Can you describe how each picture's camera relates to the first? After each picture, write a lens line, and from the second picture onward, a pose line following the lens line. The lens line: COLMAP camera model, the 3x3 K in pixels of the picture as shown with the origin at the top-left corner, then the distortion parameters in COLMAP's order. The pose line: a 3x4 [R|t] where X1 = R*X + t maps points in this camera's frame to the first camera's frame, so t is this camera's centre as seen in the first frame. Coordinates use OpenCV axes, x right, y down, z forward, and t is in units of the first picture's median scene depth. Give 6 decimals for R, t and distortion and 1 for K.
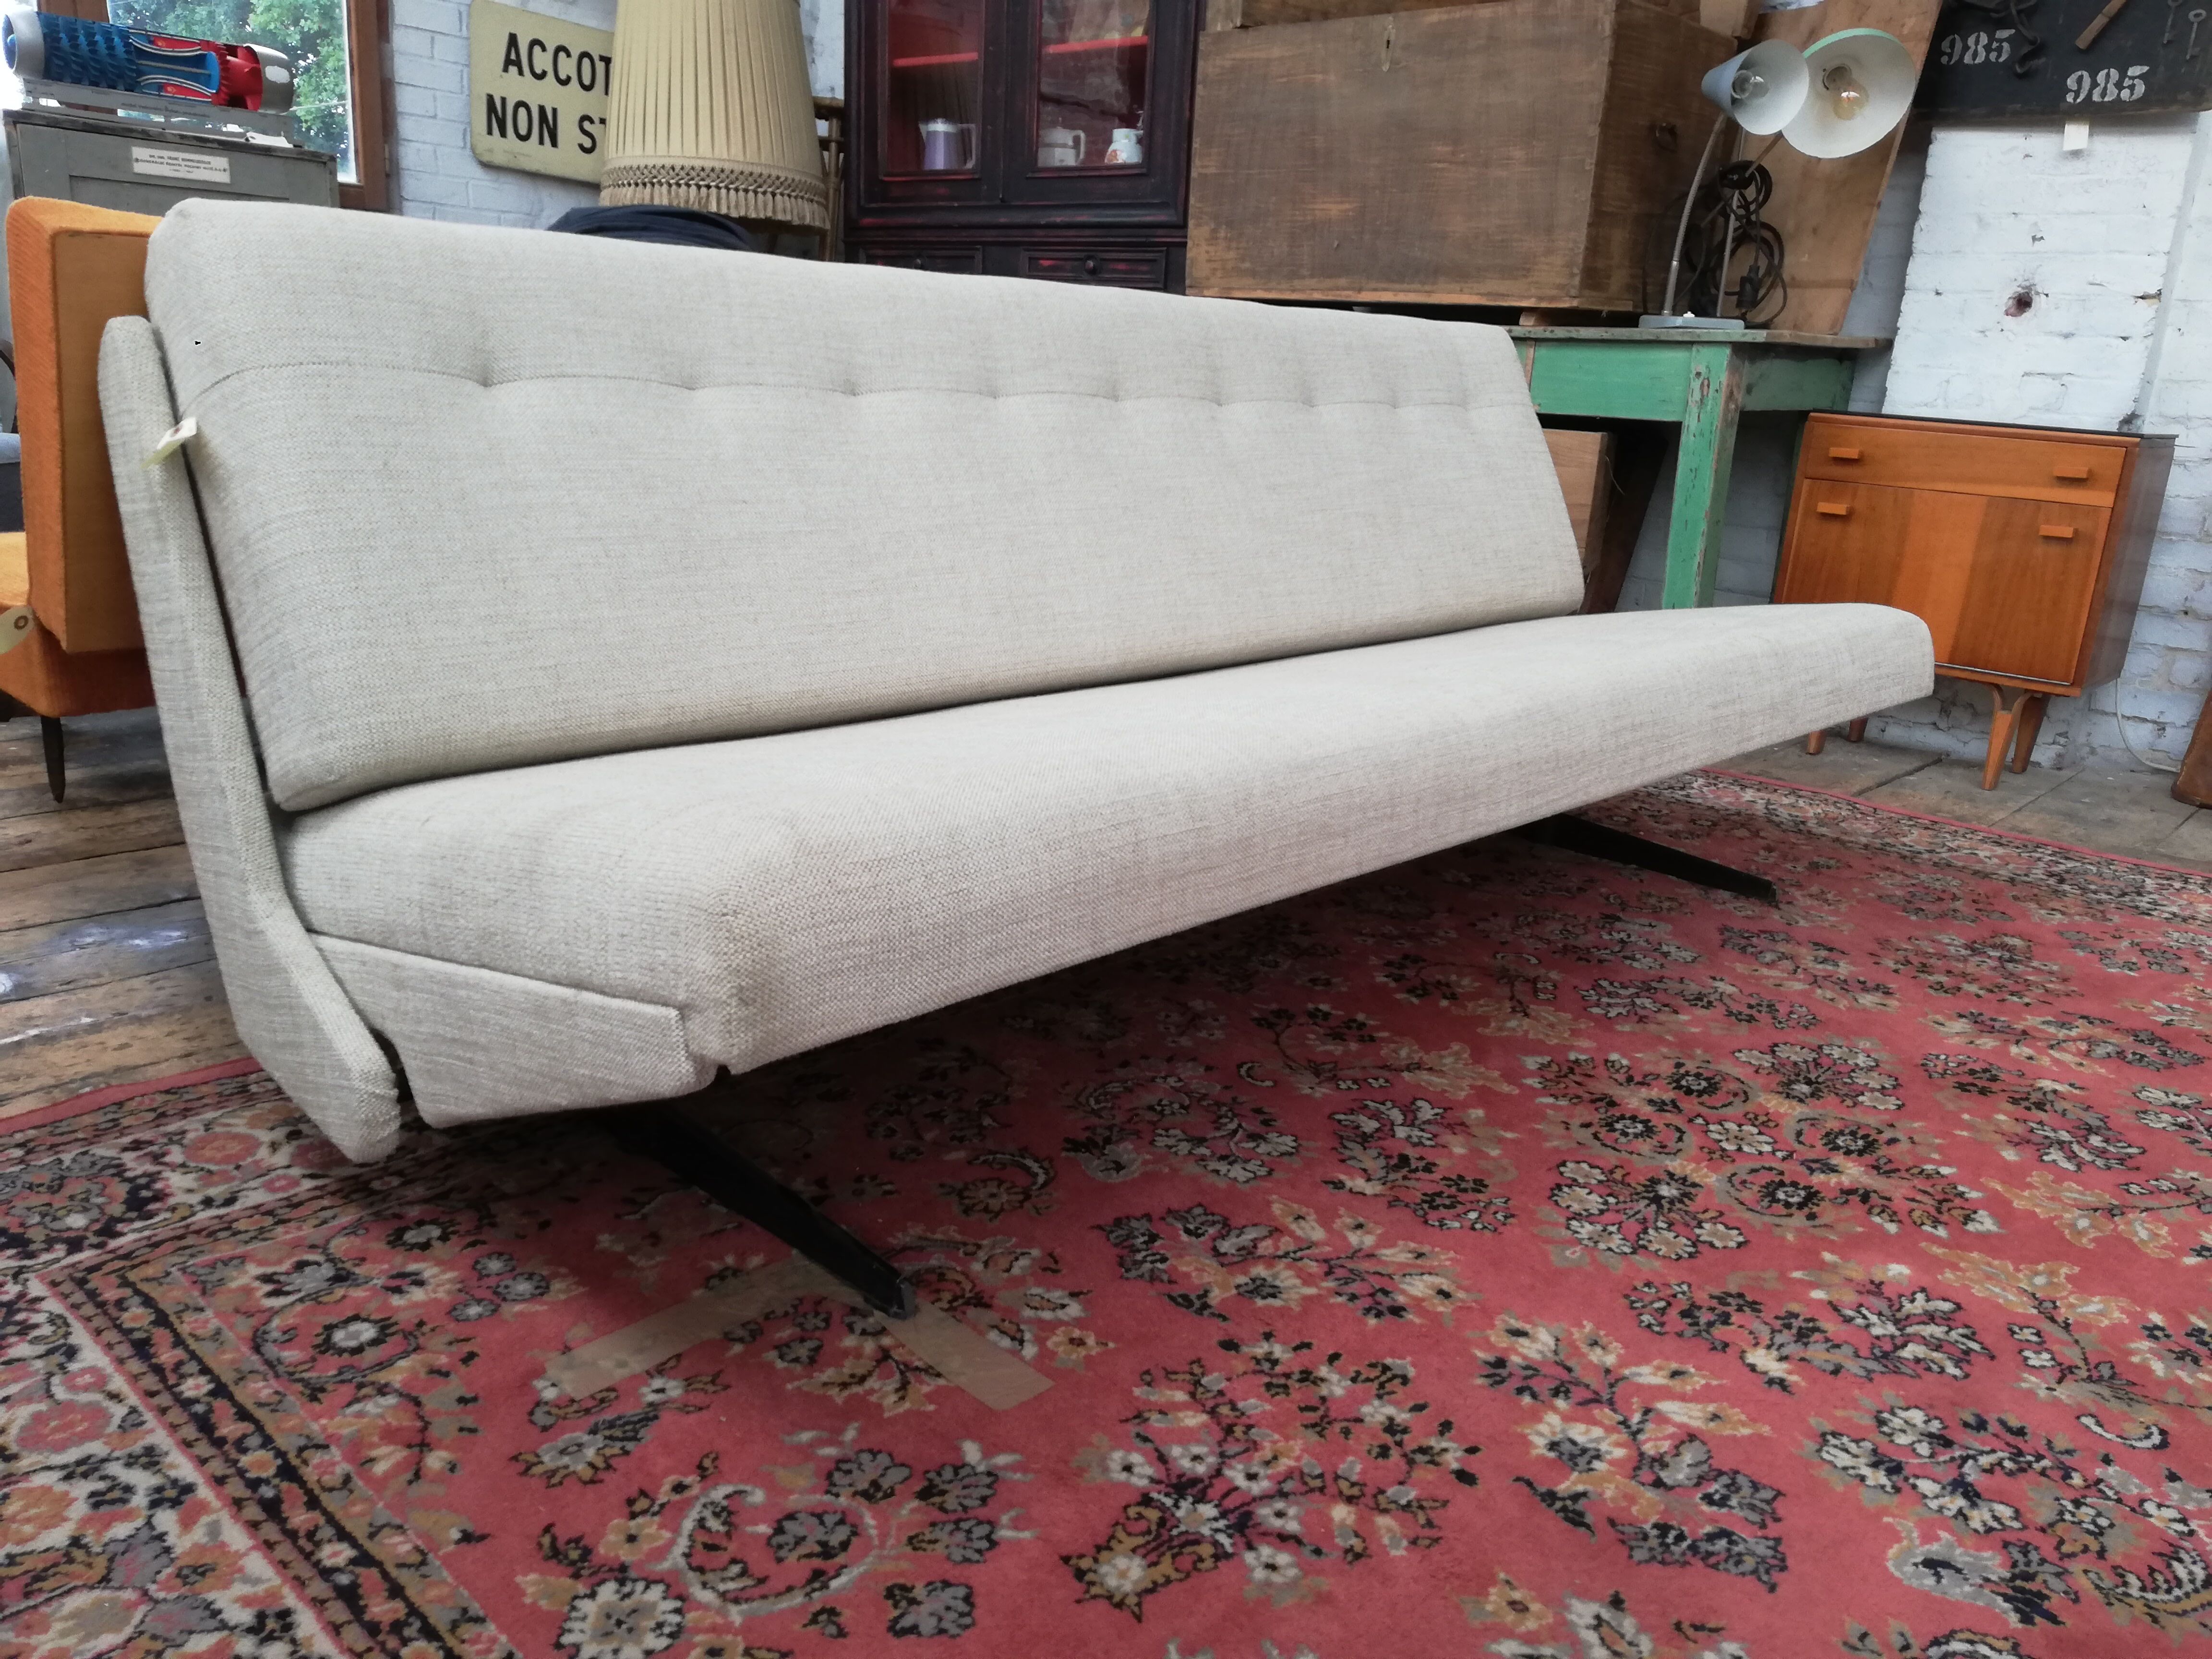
lens RADIAL K [[1704.7, 0, 1122.1], [0, 1704.7, 822.9], [0, 0, 1]] dist [0.053716, -0.058740]
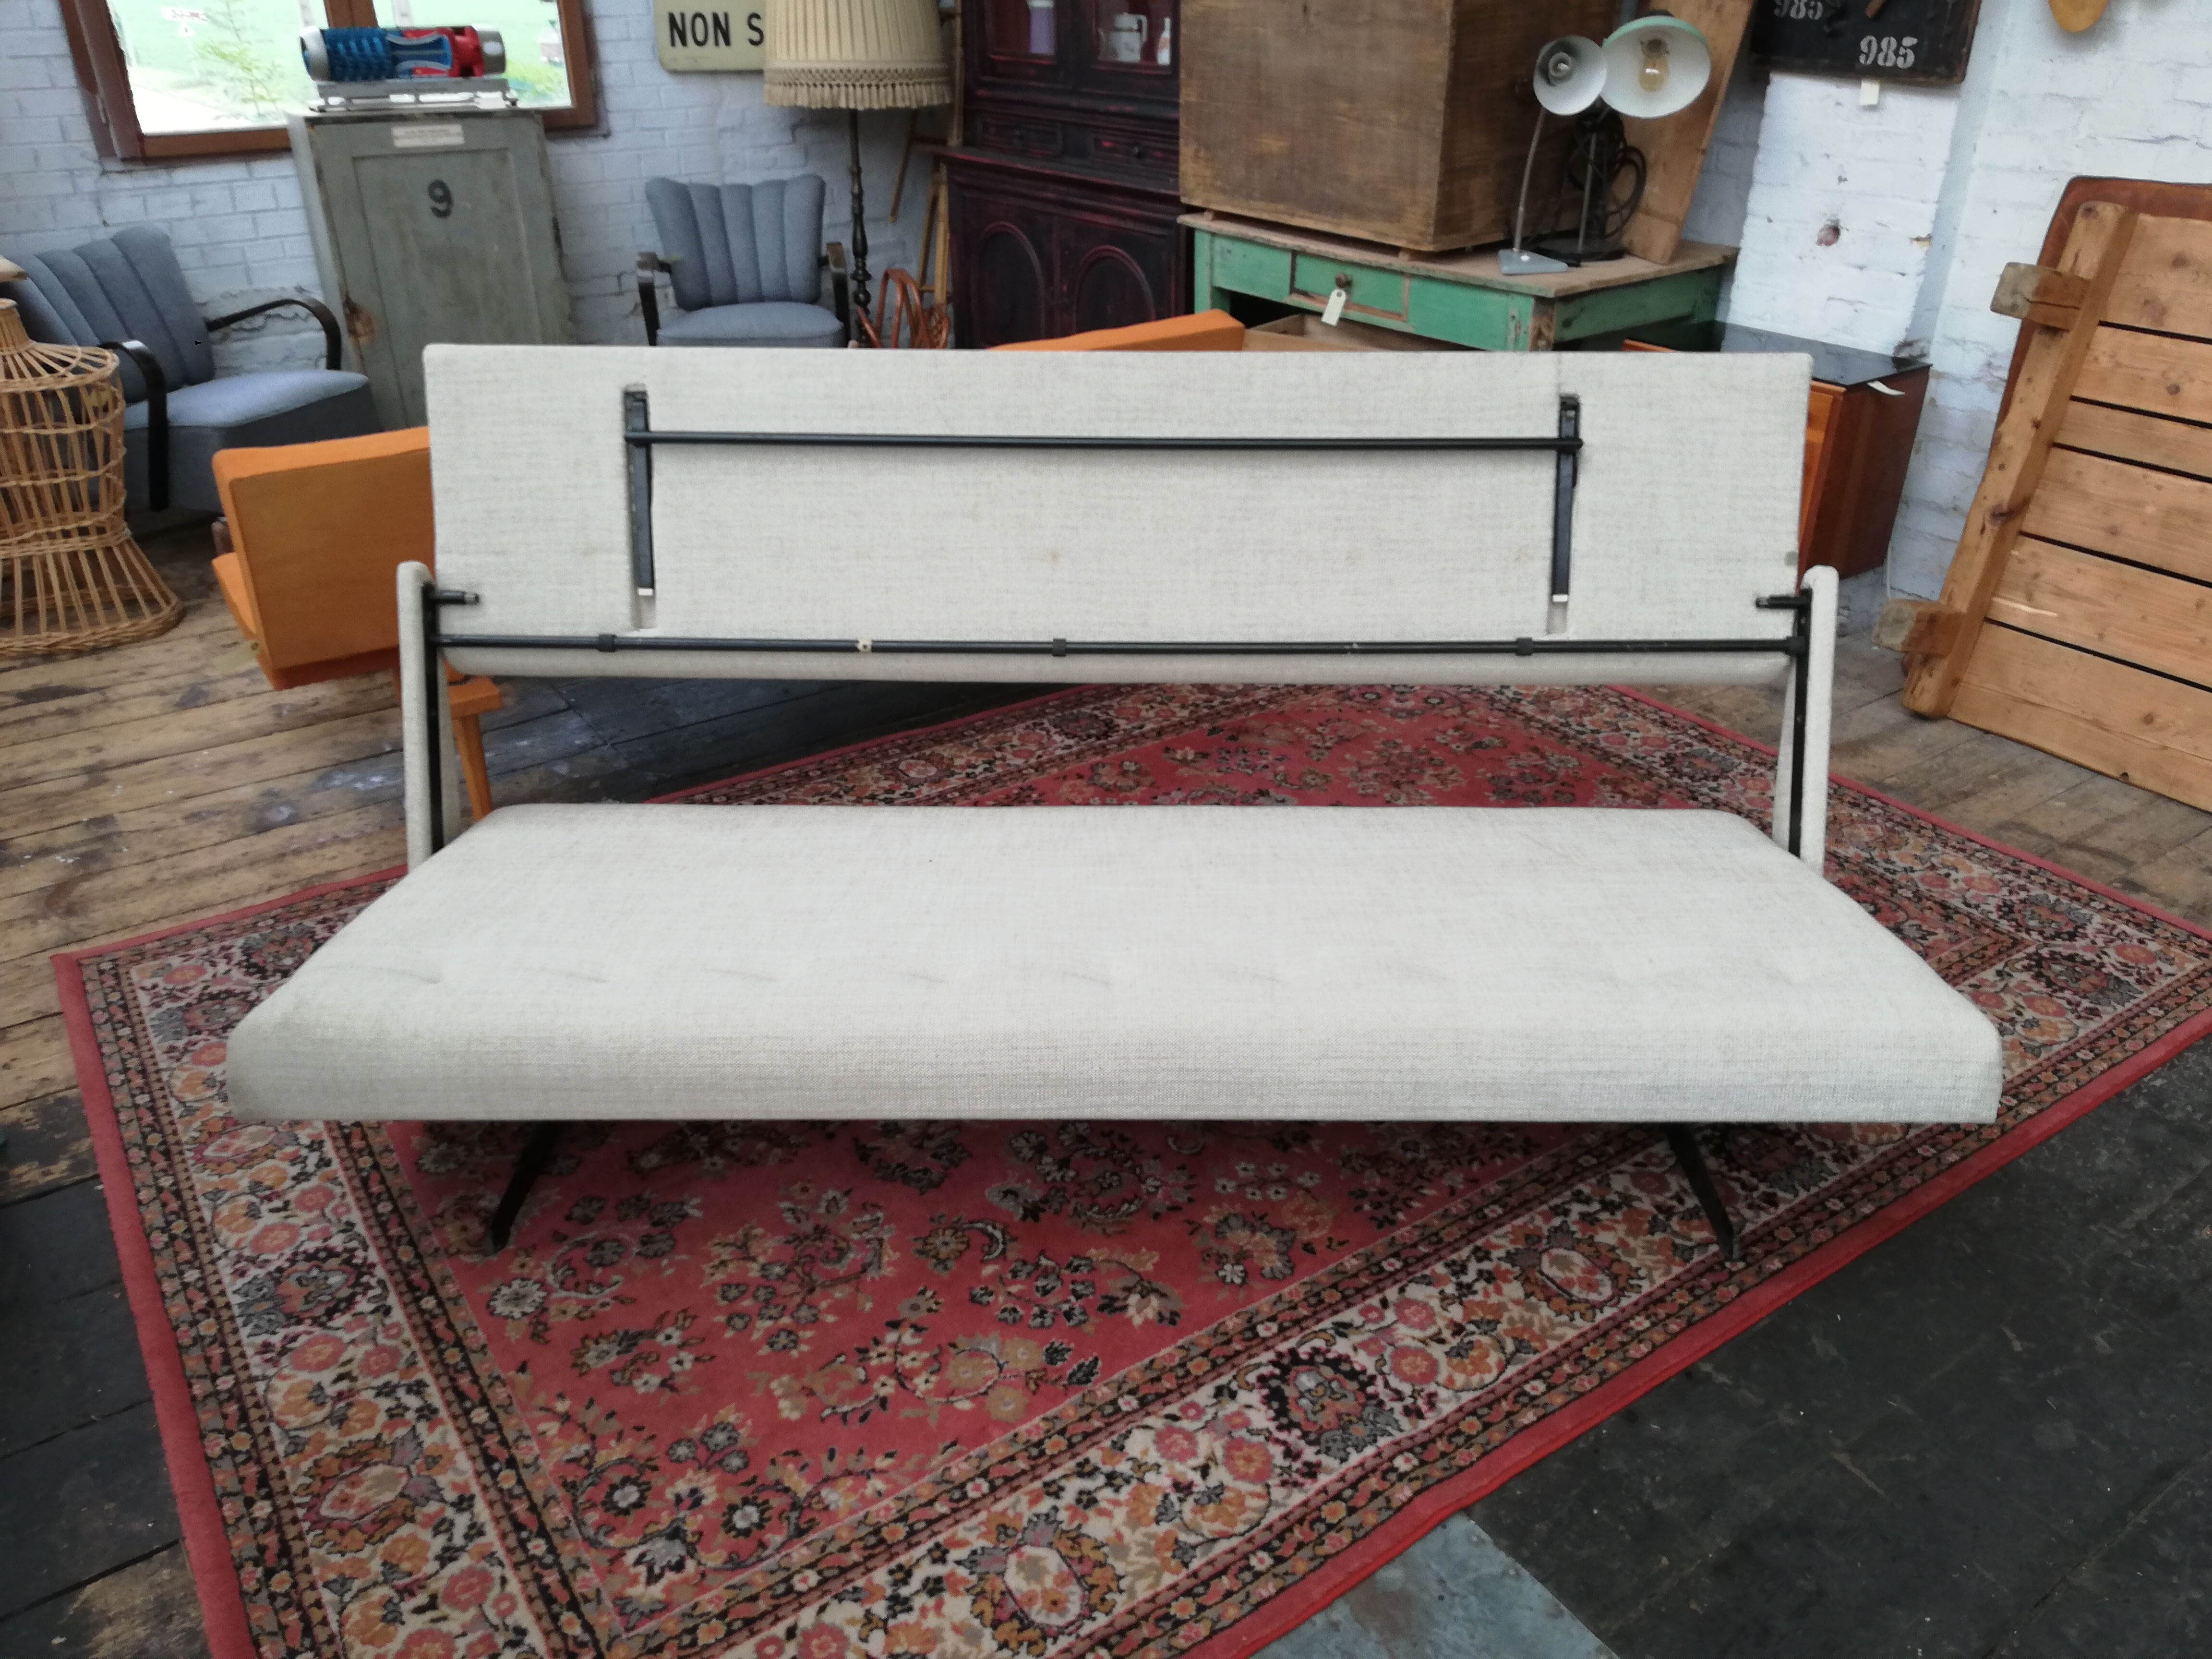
lens RADIAL K [[1704.7, 0, 1098.5], [0, 1704.7, 837.9], [0, 0, 1]] dist [0.053716, -0.058740]
pose [[0.972330, 0.054396, -0.227188, 0.352540], [-0.006138, 0.978125, 0.207925, -0.153559], [0.233529, -0.200778, 0.951395, -0.315000]]
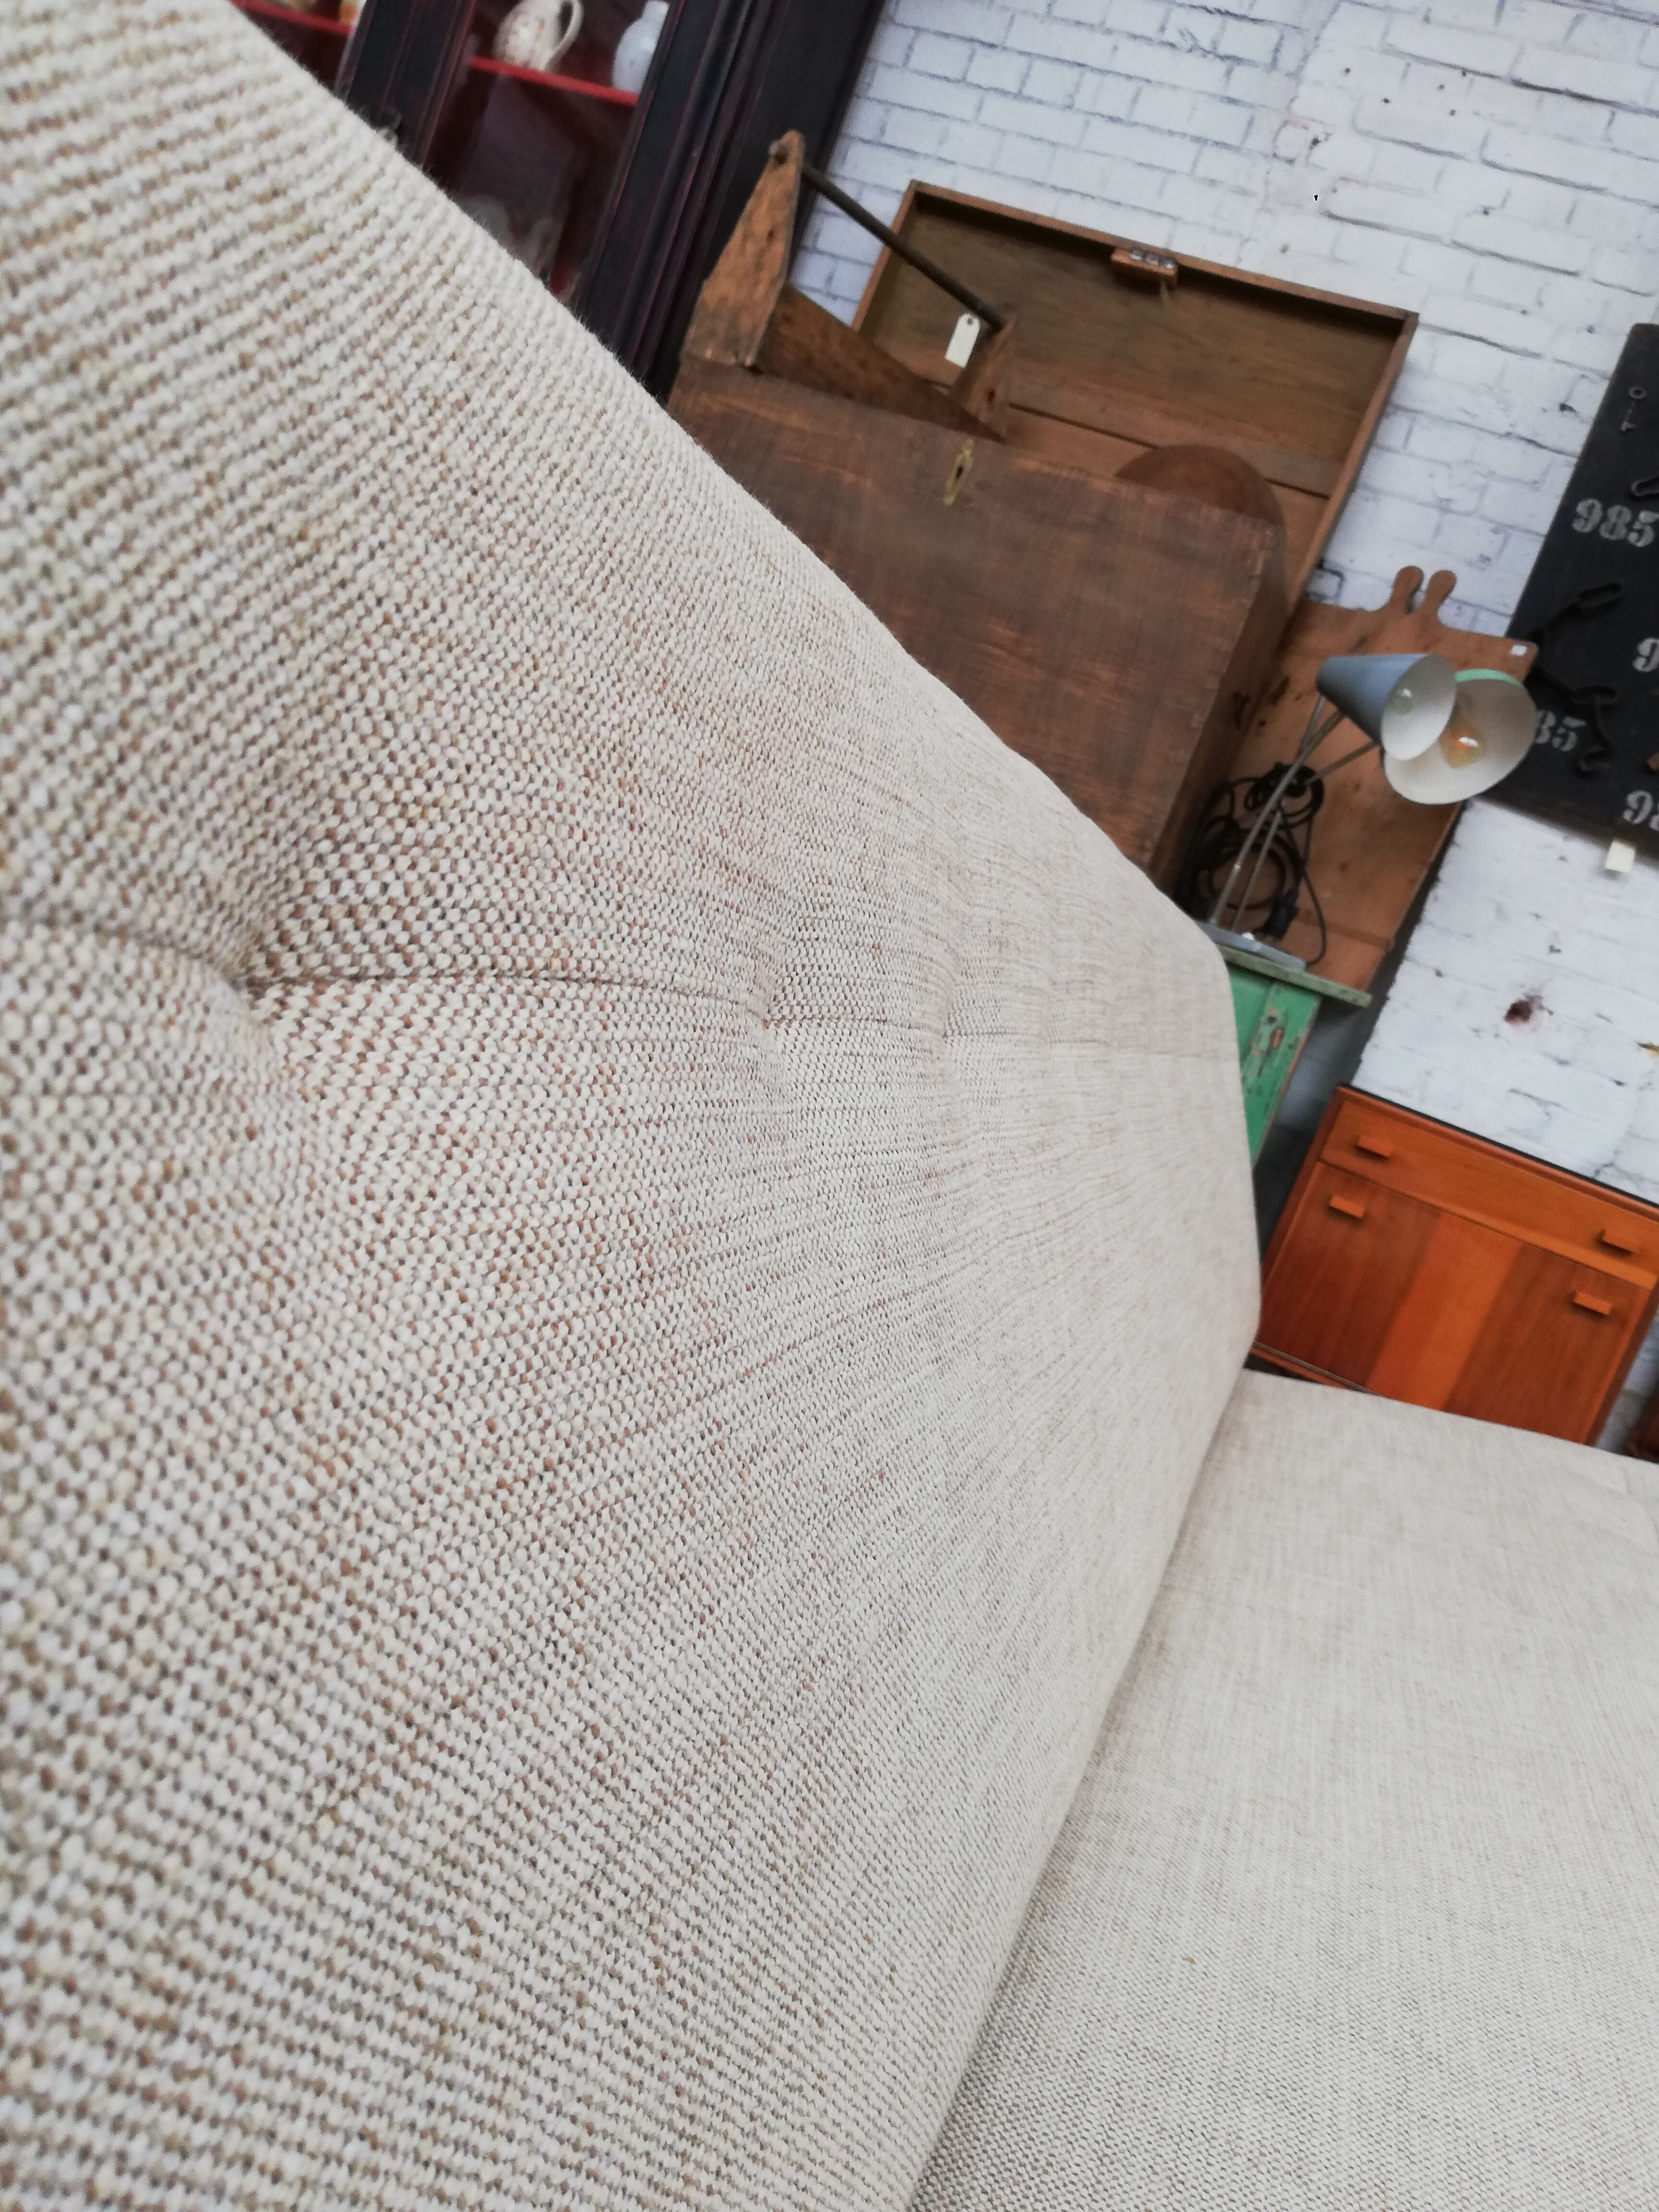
lens RADIAL K [[1704.7, 0, 842.6], [0, 1704.7, 1098.1], [0, 0, 1]] dist [0.053716, -0.058740]
pose [[0.865937, 0.204187, 0.456575, -0.194534], [-0.180490, 0.978932, -0.095477, -0.116481], [-0.466451, 0.000269, 0.884547, 0.401418]]
